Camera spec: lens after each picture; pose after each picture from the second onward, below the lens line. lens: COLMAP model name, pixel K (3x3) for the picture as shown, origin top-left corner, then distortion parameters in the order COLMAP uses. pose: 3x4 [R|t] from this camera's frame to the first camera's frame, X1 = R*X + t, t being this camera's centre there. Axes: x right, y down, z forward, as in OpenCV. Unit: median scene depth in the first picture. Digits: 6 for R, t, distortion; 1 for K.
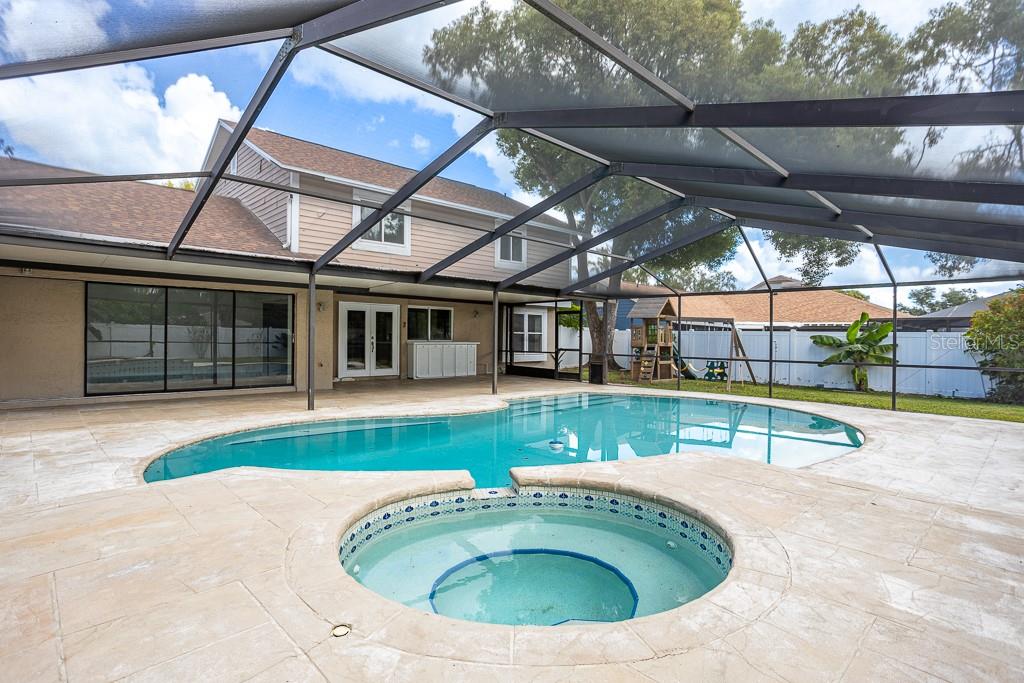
lens RADIAL K [[468.9, 0, 514.7], [0, 468.9, 340.2], [0, 0, 1]] dist [-0.000226, -0.000031]
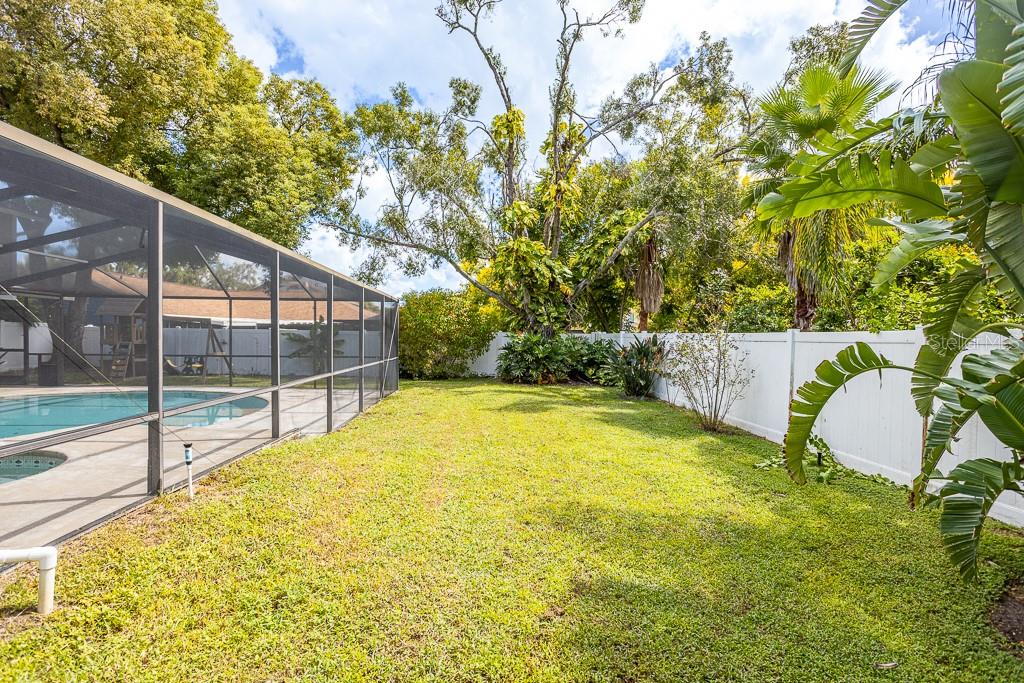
lens RADIAL K [[521.6, 0, 515.6], [0, 521.6, 338.4], [0, 0, 1]] dist [-0.010542, 0.004110]
pose [[0.651758, -0.009783, 0.758364, 0.000135], [0.003088, 0.999943, 0.010246, -0.007778], [-0.758421, -0.004336, 0.651751, -0.331276]]
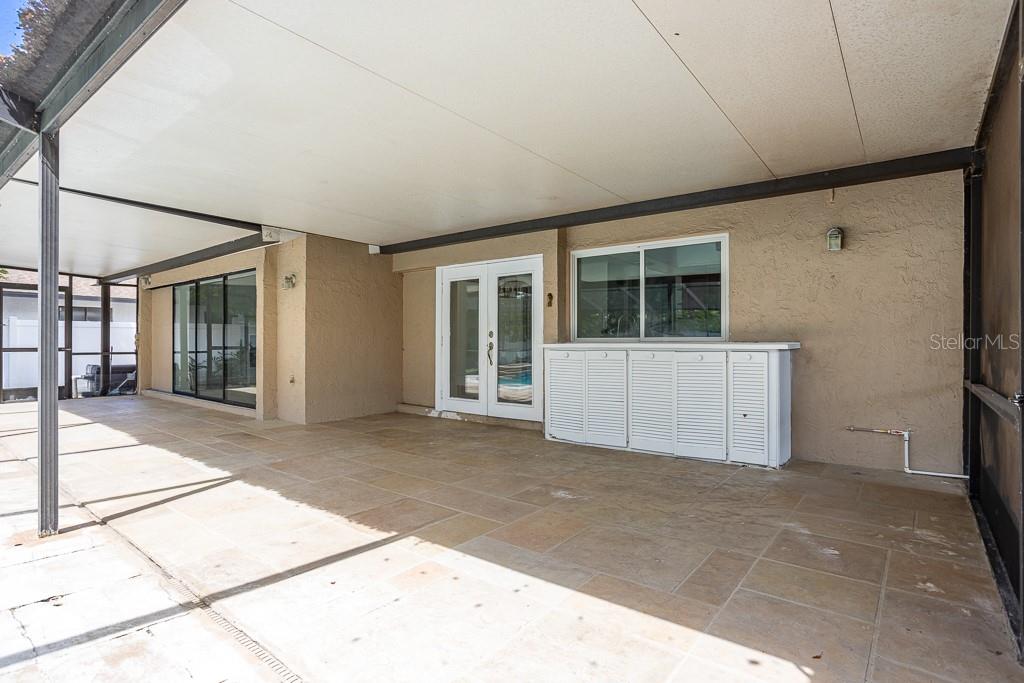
lens RADIAL K [[521.6, 0, 513.4], [0, 521.6, 338.7], [0, 0, 1]] dist [-0.010542, 0.004110]
pose [[0.186681, -0.006767, -0.982397, 0.544187], [0.002183, 0.999977, -0.006473, 0.007141], [0.982418, -0.000937, 0.186692, 2.384047]]
